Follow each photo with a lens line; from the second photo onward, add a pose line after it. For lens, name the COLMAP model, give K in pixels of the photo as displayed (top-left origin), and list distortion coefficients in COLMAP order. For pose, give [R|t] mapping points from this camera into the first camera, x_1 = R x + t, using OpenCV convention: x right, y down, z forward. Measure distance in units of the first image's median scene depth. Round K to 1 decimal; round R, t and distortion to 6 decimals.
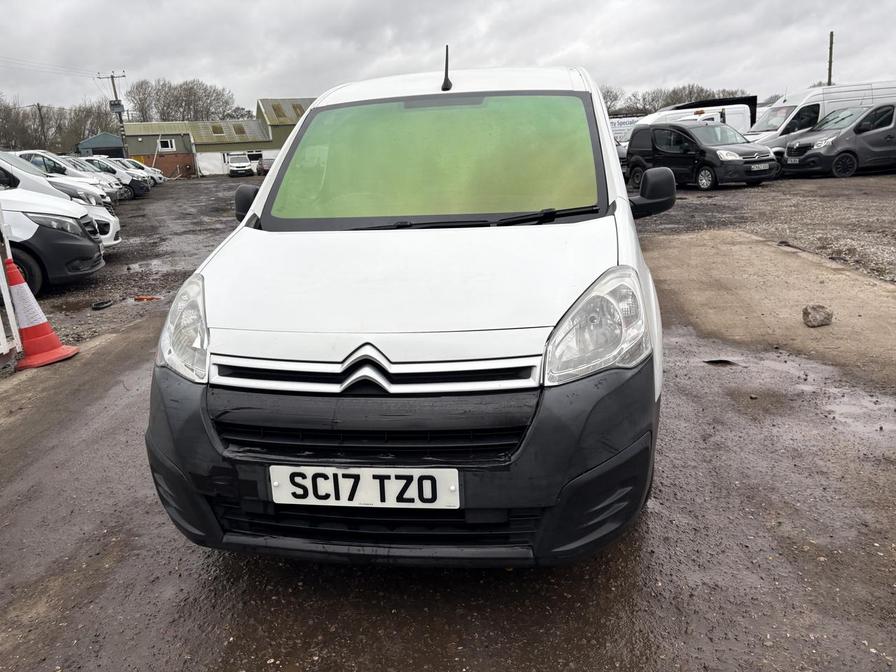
lens RADIAL K [[680.8, 0, 455.2], [0, 680.8, 340.9], [0, 0, 1]] dist [0.047897, -0.043088]
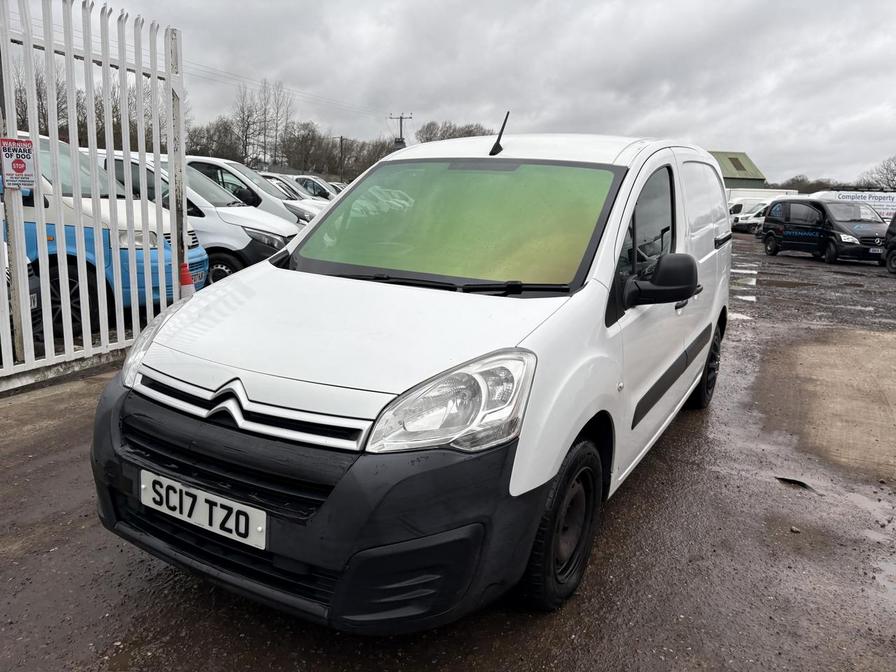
lens RADIAL K [[680.8, 0, 455.0], [0, 680.8, 339.8], [0, 0, 1]] dist [0.047897, -0.043088]
pose [[0.930794, 0.161600, -0.327885, 0.541283], [-0.182837, 0.982528, -0.034789, -0.082305], [0.316534, 0.092331, 0.944077, 0.070998]]
